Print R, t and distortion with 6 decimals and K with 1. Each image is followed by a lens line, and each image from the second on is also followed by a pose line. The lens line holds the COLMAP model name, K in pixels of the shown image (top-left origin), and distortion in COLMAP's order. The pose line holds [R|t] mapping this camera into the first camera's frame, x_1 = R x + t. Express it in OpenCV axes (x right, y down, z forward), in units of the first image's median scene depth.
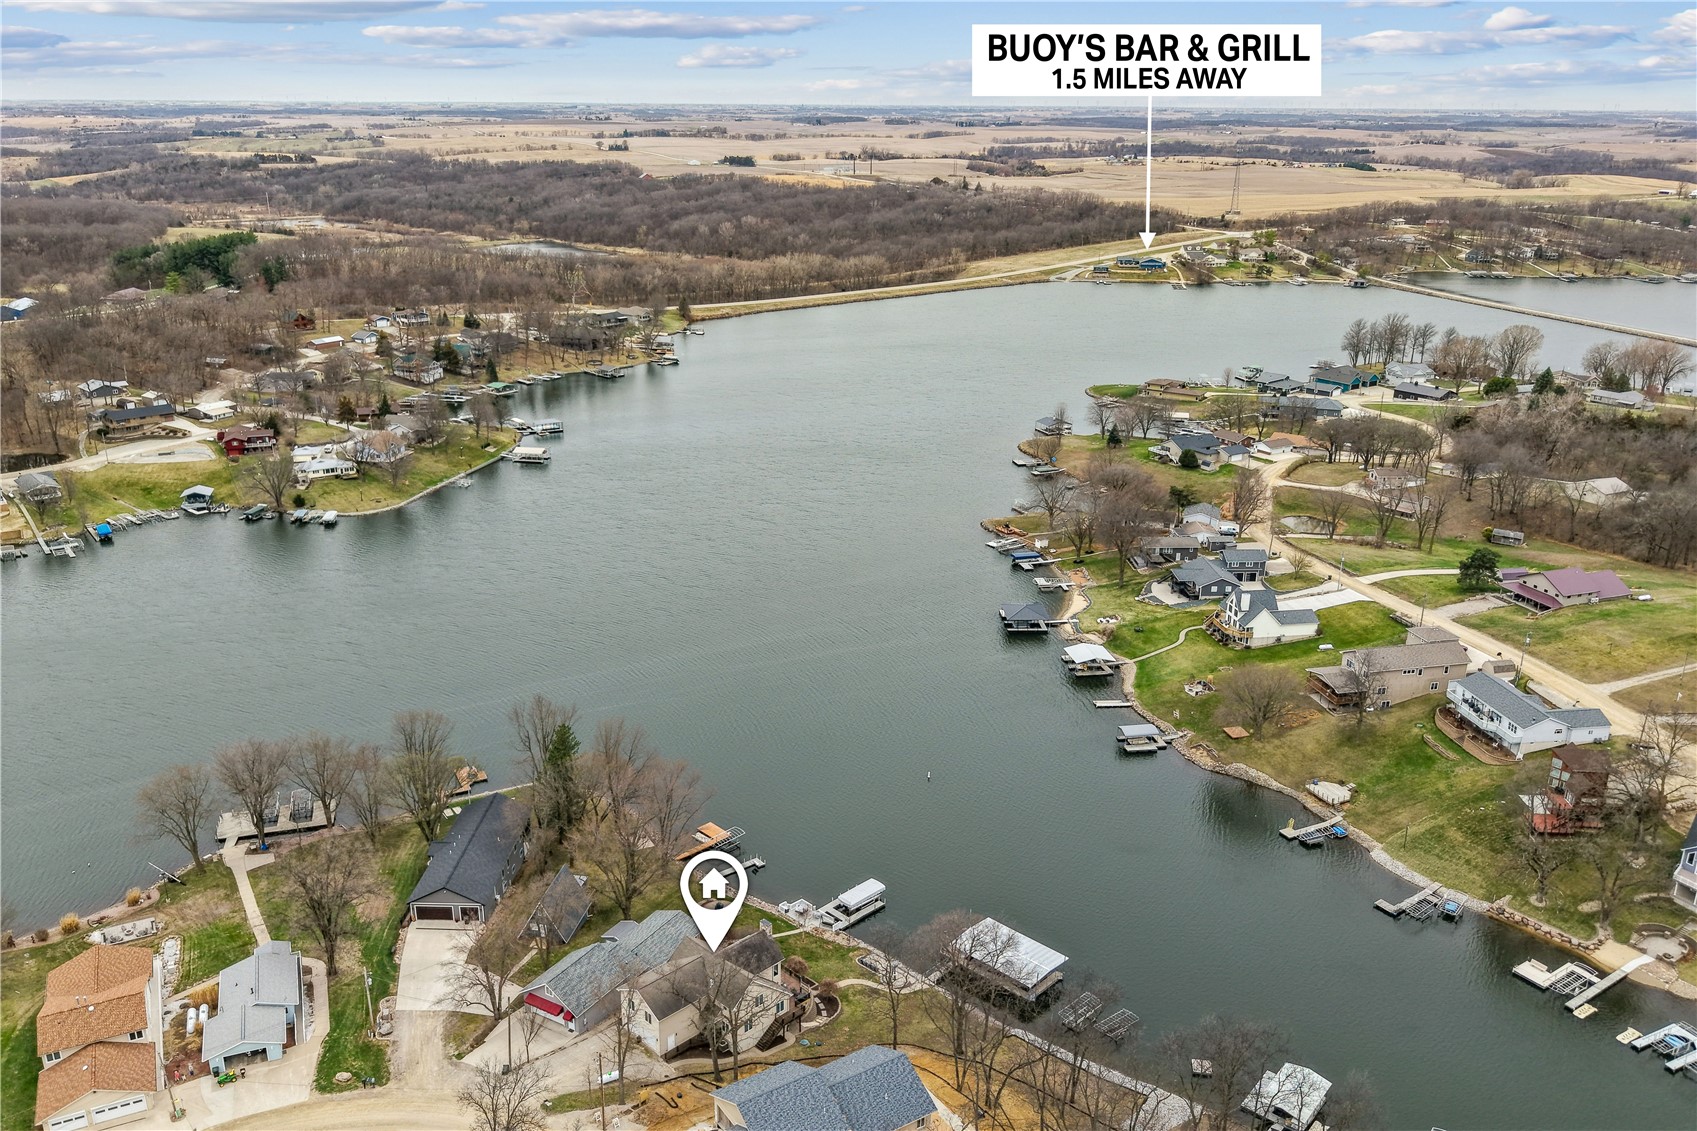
lens RADIAL K [[1306.4, 0, 838.2], [0, 1306.4, 536.2], [0, 0, 1]] dist [0.010563, -0.000307]
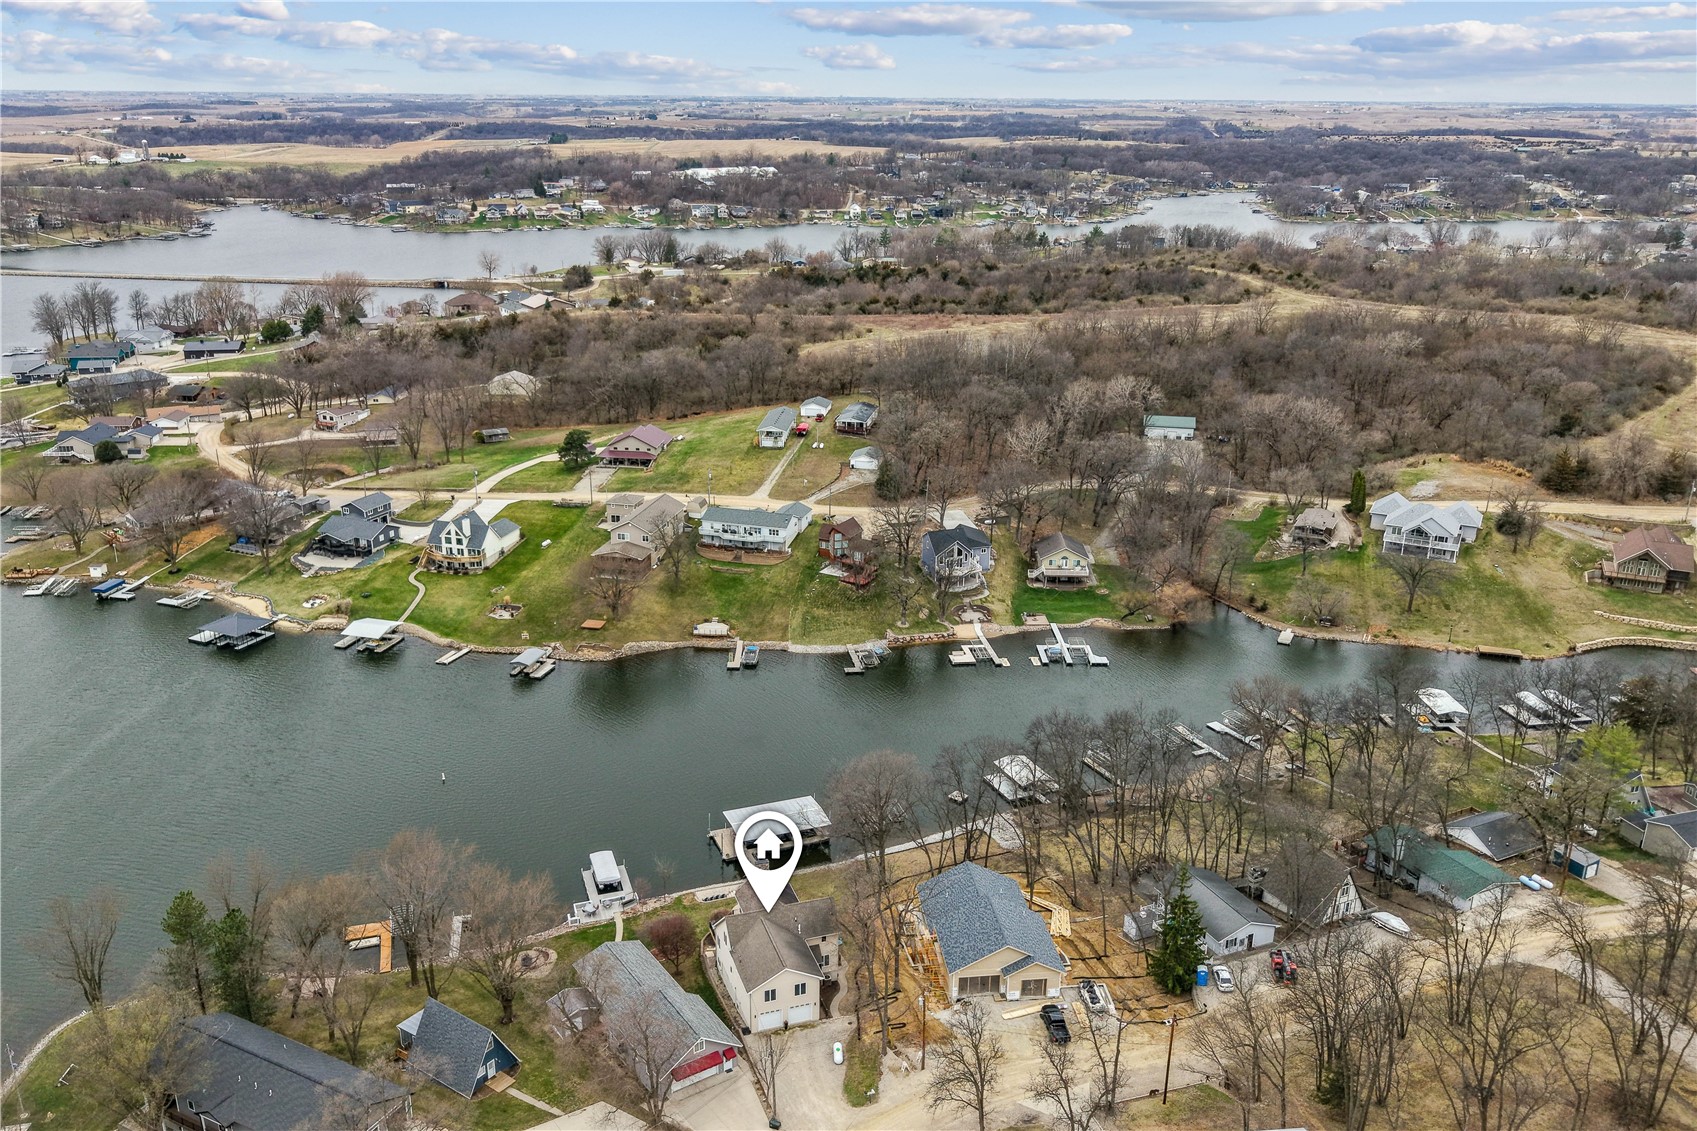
lens RADIAL K [[1306.4, 0, 838.2], [0, 1306.4, 536.2], [0, 0, 1]] dist [0.010563, -0.000307]
pose [[0.457552, -0.287545, 0.841406, -0.414809], [0.271181, 0.946314, 0.175930, -0.044255], [-0.846822, 0.147676, 0.510964, 0.238867]]
